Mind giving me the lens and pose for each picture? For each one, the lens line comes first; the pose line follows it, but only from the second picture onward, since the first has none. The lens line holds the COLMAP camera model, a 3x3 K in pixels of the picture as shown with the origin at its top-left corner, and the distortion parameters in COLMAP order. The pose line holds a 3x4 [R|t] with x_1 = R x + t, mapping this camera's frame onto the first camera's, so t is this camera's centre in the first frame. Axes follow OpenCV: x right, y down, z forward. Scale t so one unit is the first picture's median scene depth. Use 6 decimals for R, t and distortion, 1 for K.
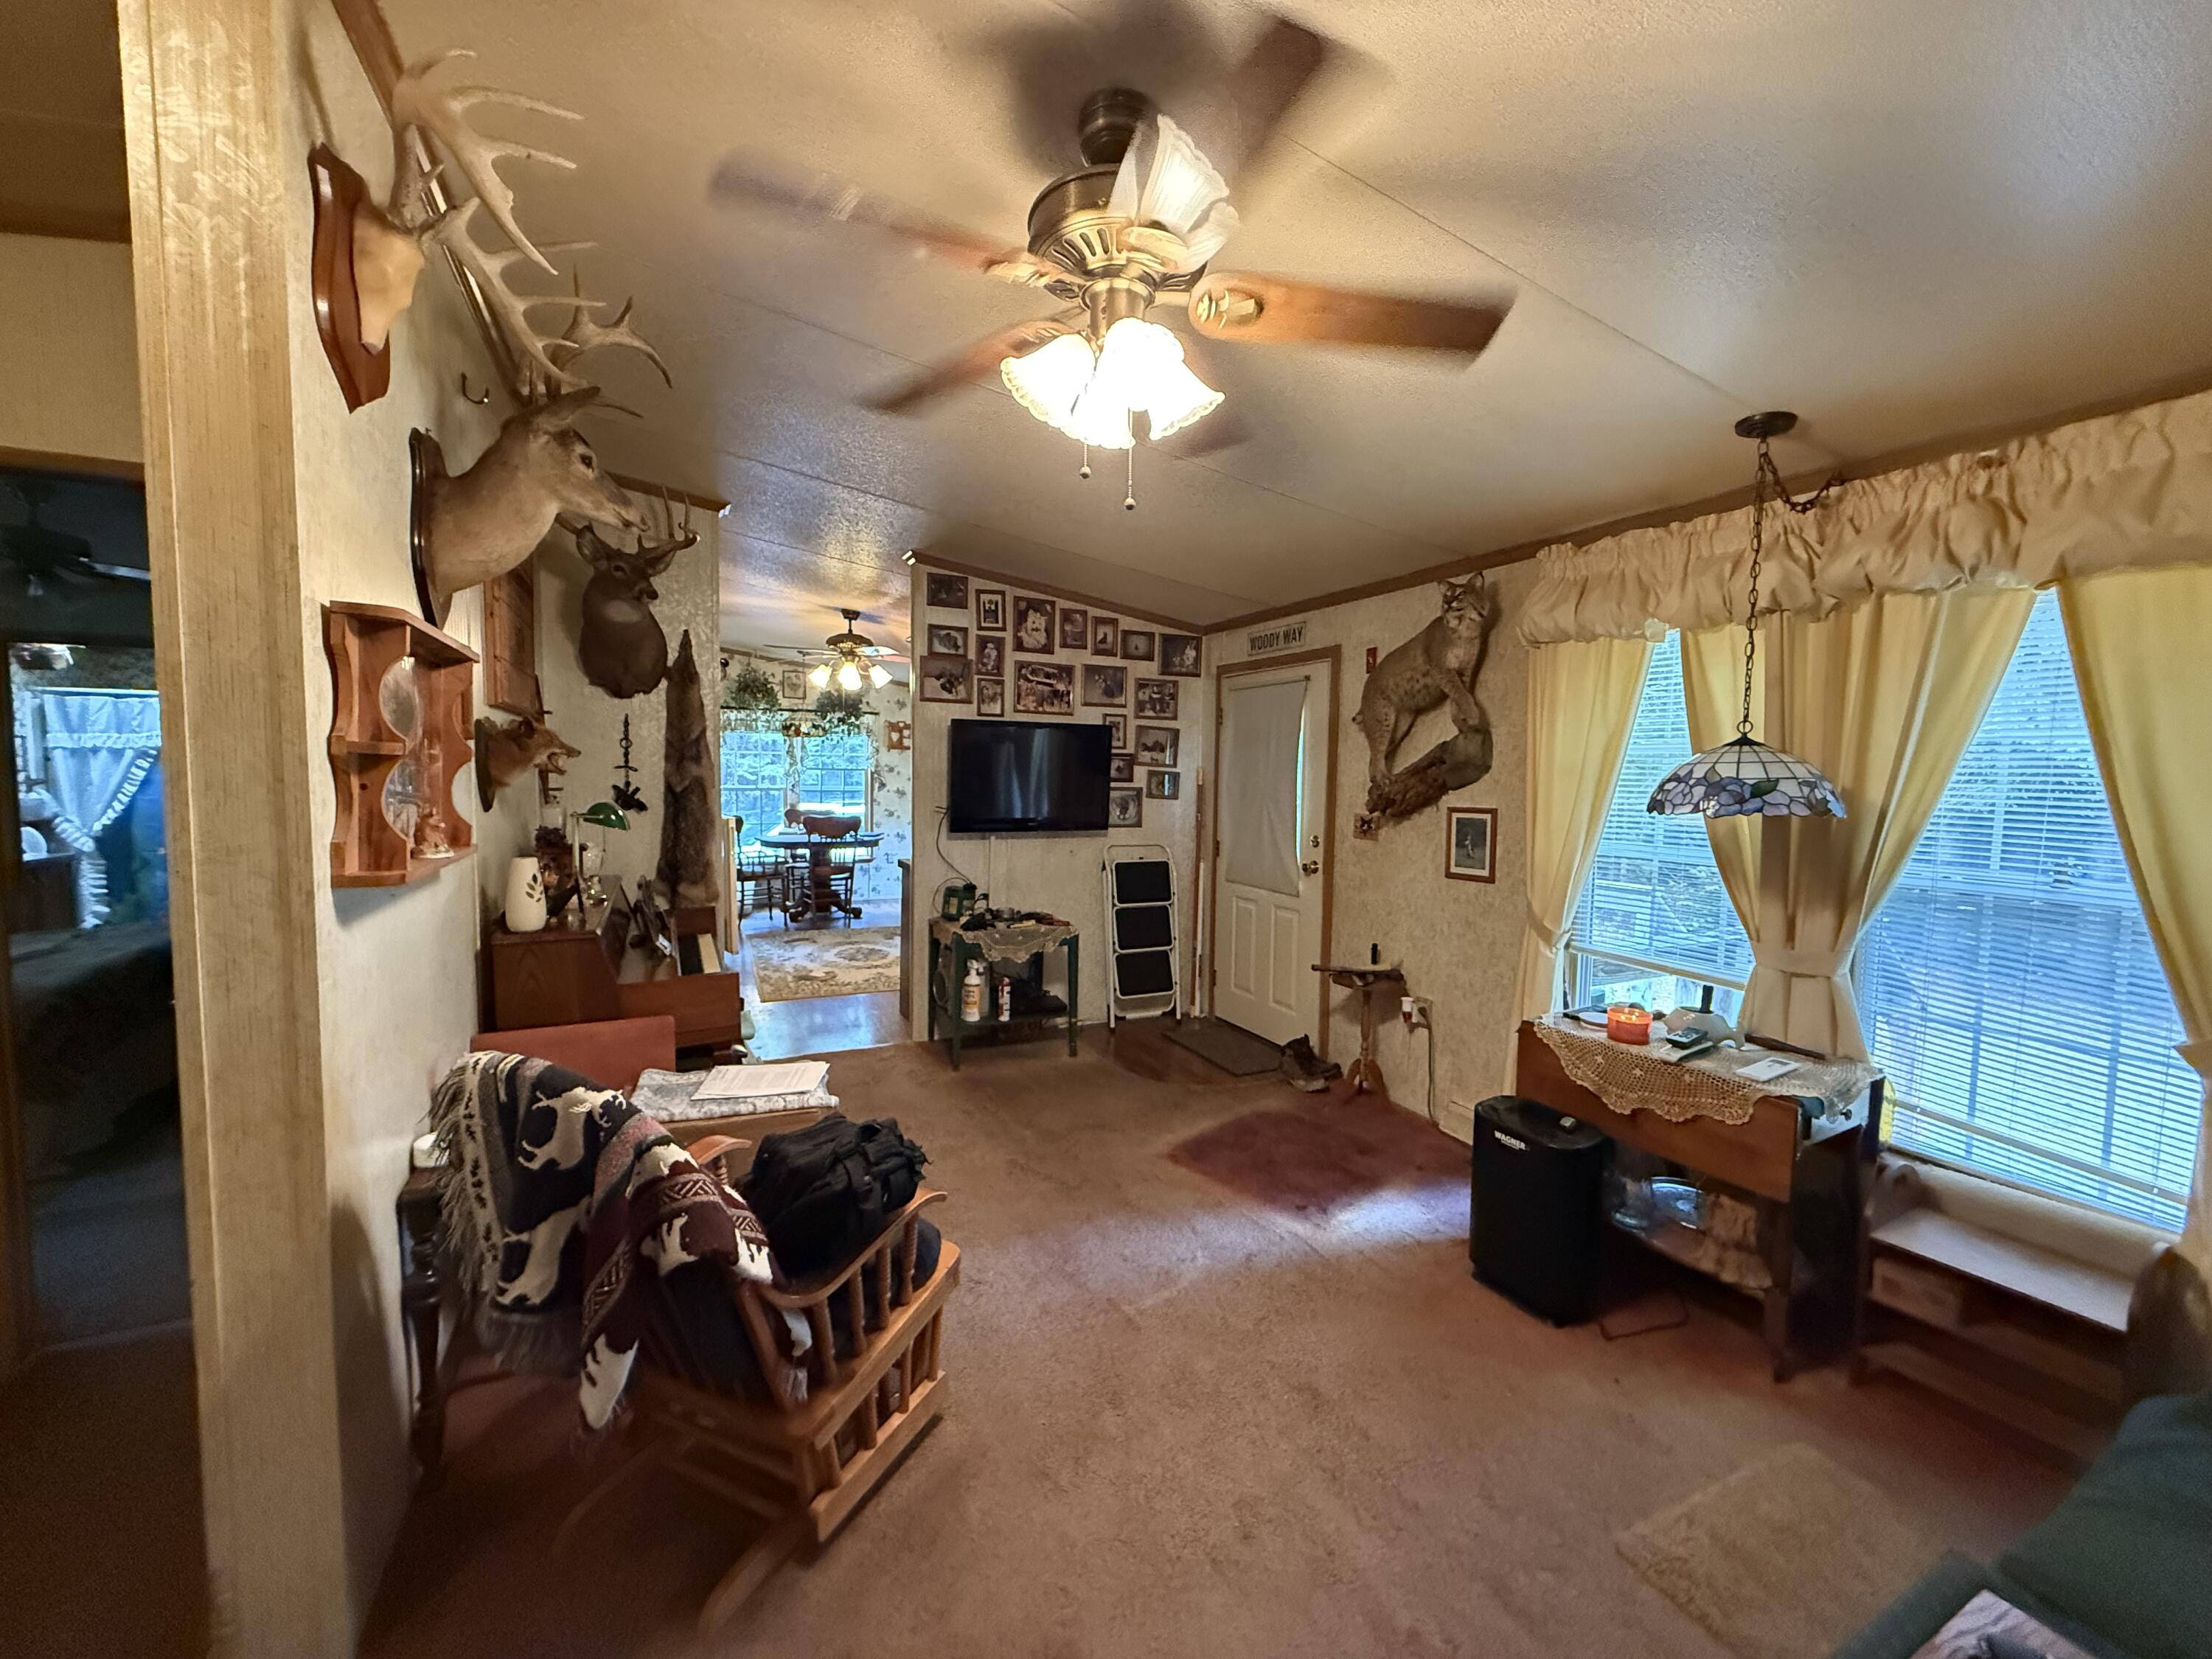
lens RADIAL K [[881.5, 0, 1103.2], [0, 881.5, 829.5], [0, 0, 1]] dist [0.000683, 0.000205]
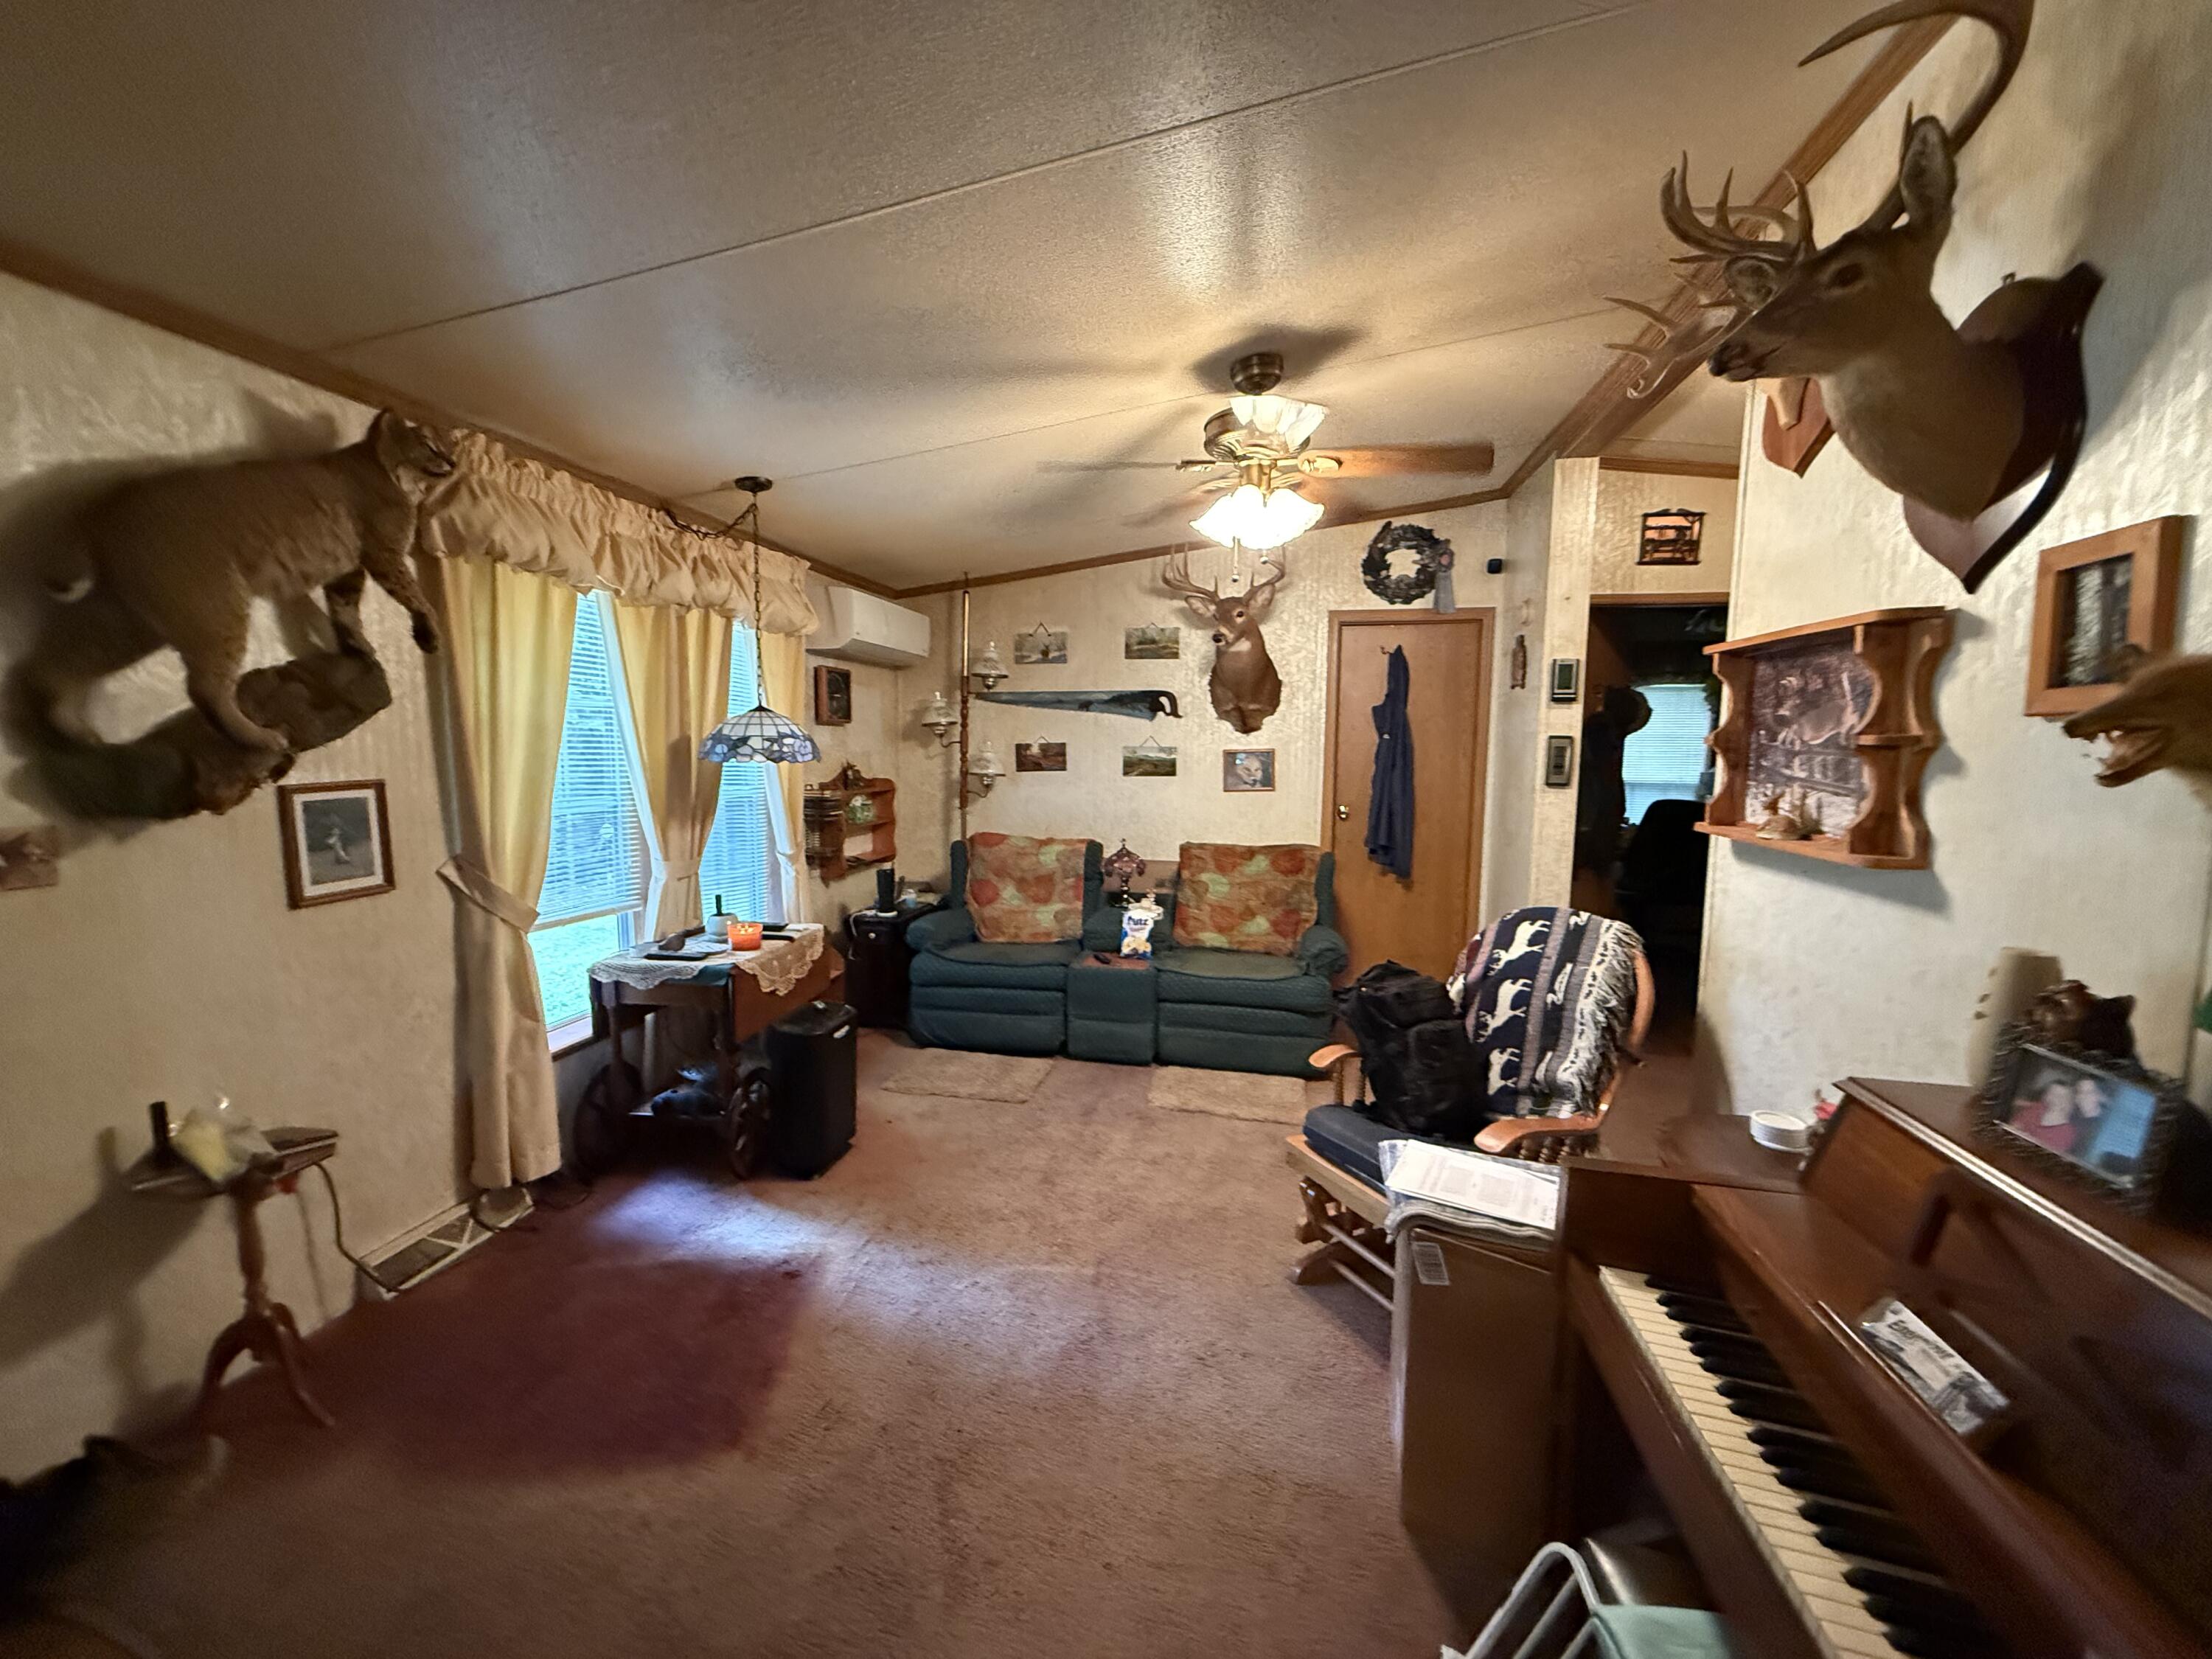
lens RADIAL K [[881.5, 0, 1092.0], [0, 881.5, 831.1], [0, 0, 1]] dist [0.000683, 0.000205]
pose [[-0.786757, -0.085031, 0.611378, -0.427722], [0.020634, 0.986290, 0.163727, -0.092707], [-0.616918, 0.141429, -0.774216, 1.326988]]
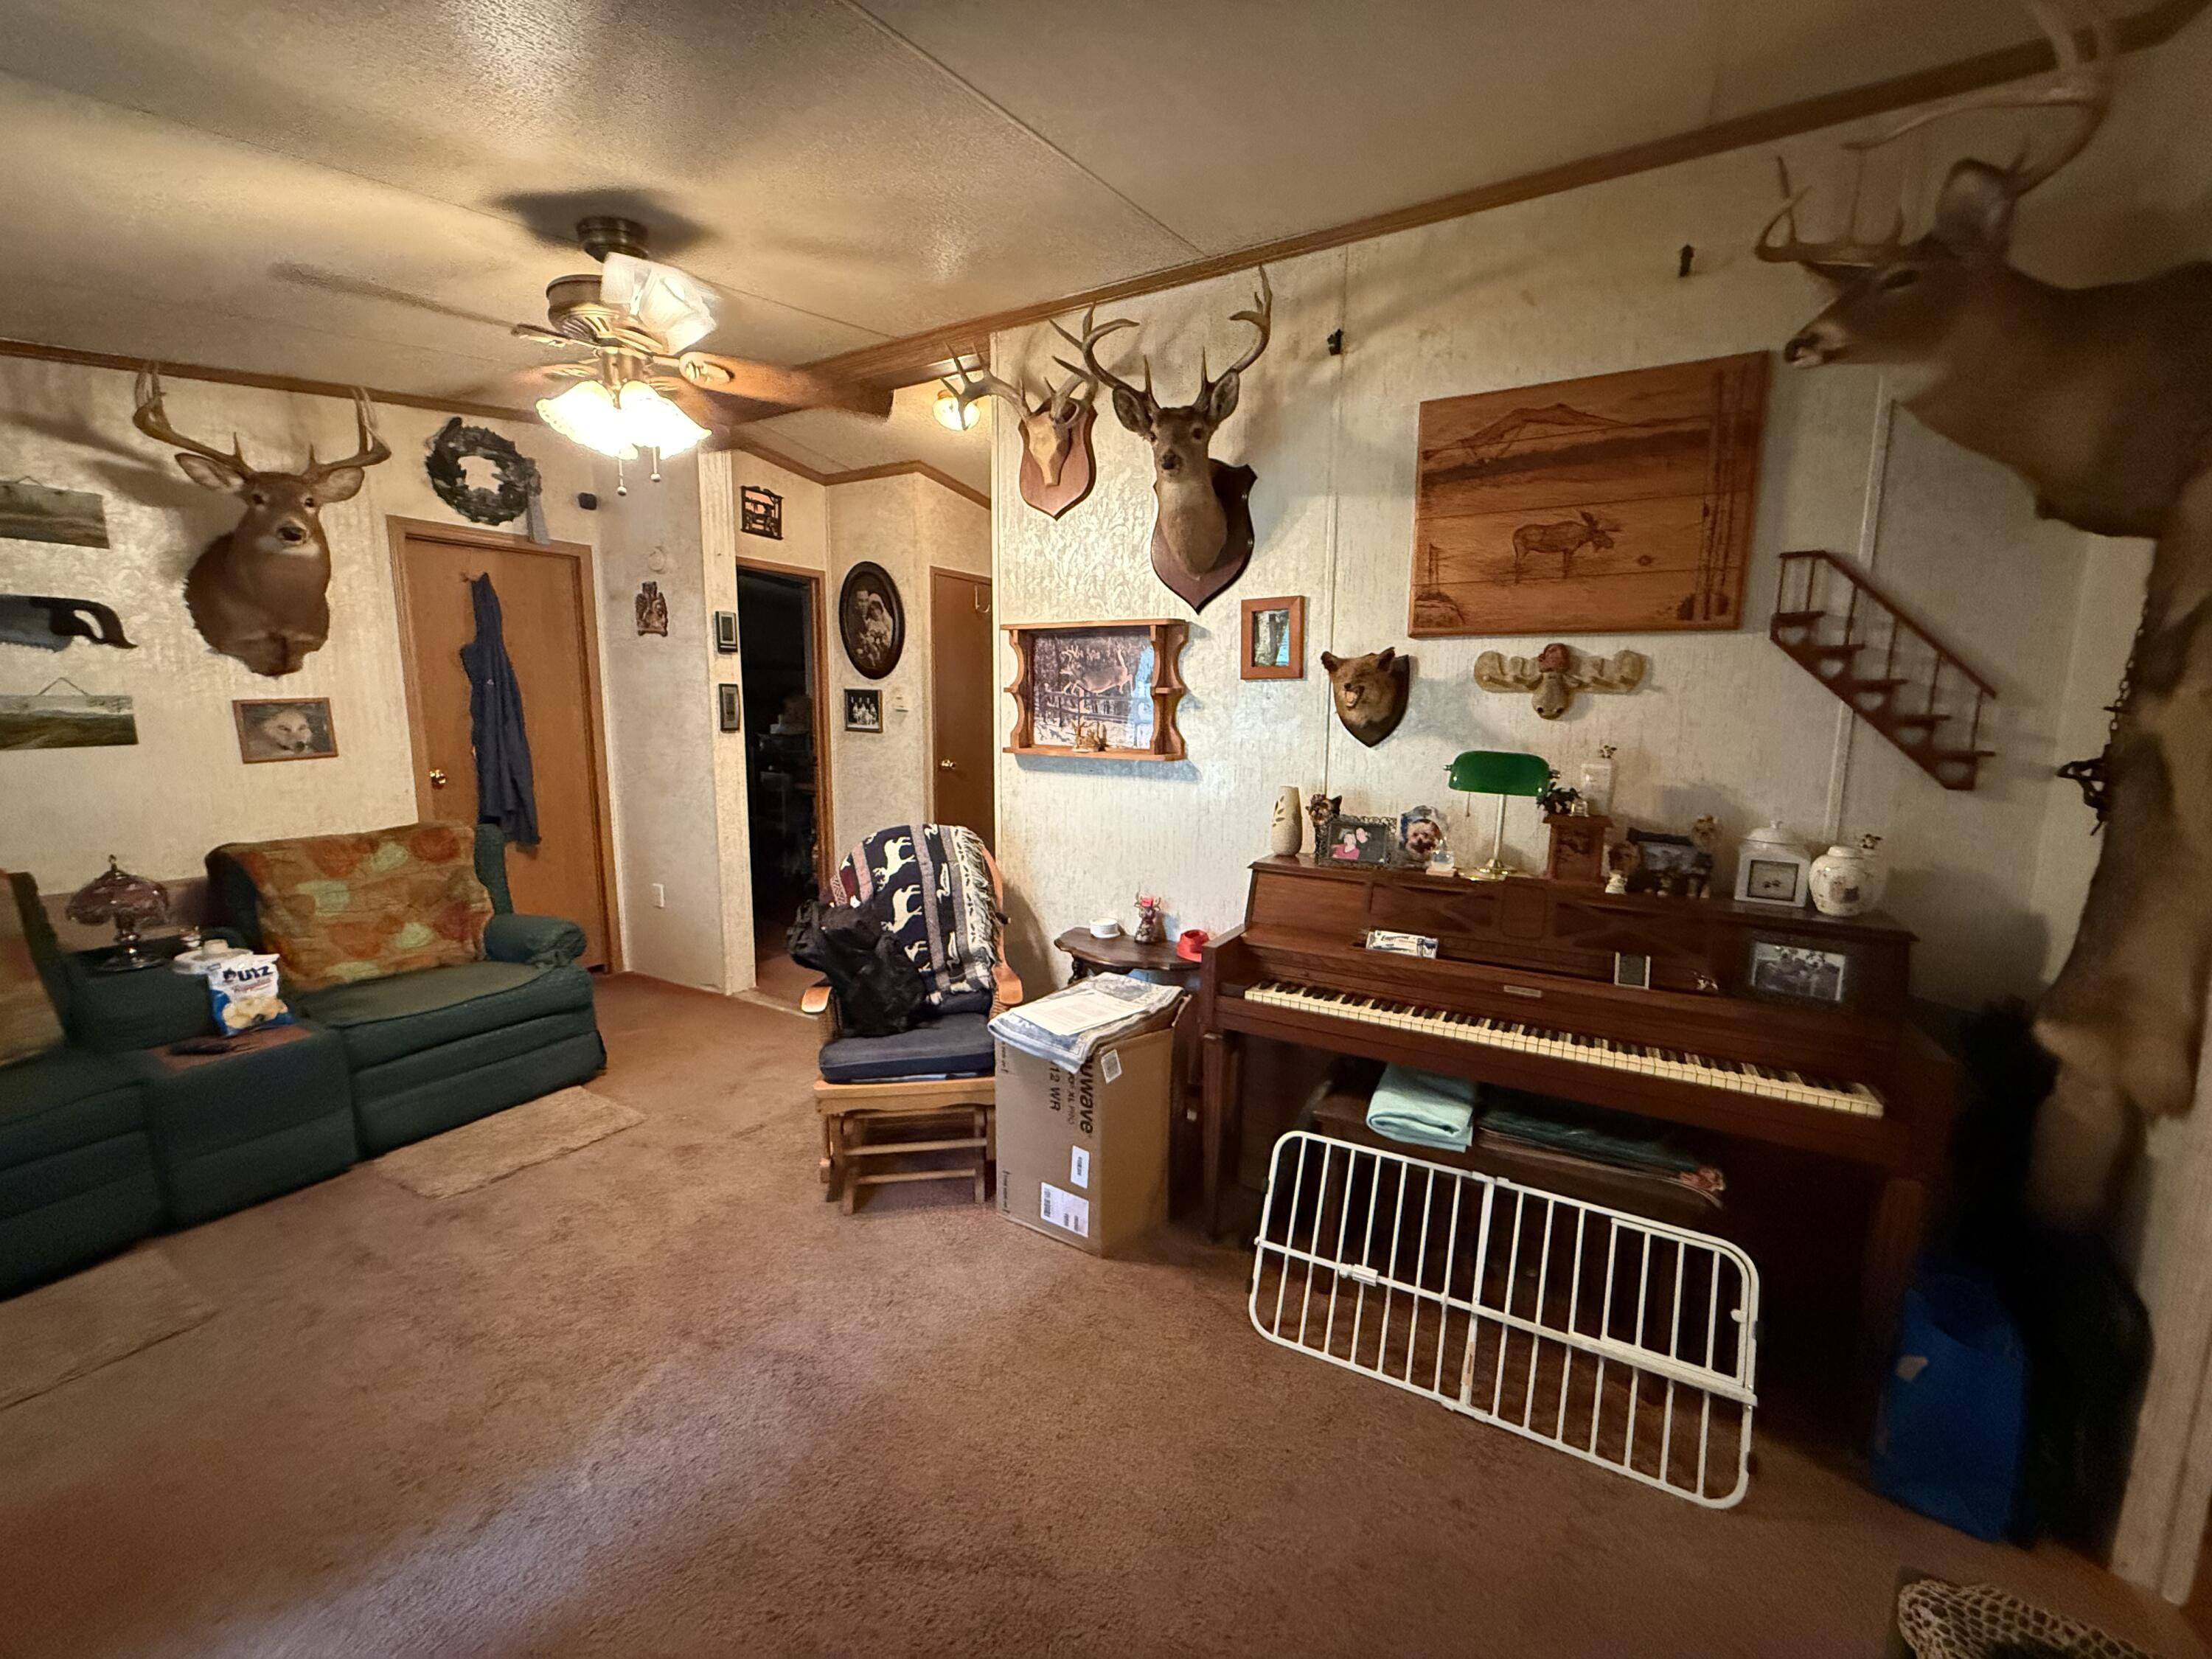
lens RADIAL K [[881.5, 0, 1108.8], [0, 881.5, 827.3], [0, 0, 1]] dist [0.000683, 0.000205]
pose [[-0.829197, 0.061235, -0.555592, 0.103314], [-0.057053, 0.979517, 0.193108, -0.086342], [0.556037, 0.191822, -0.808719, 1.387773]]
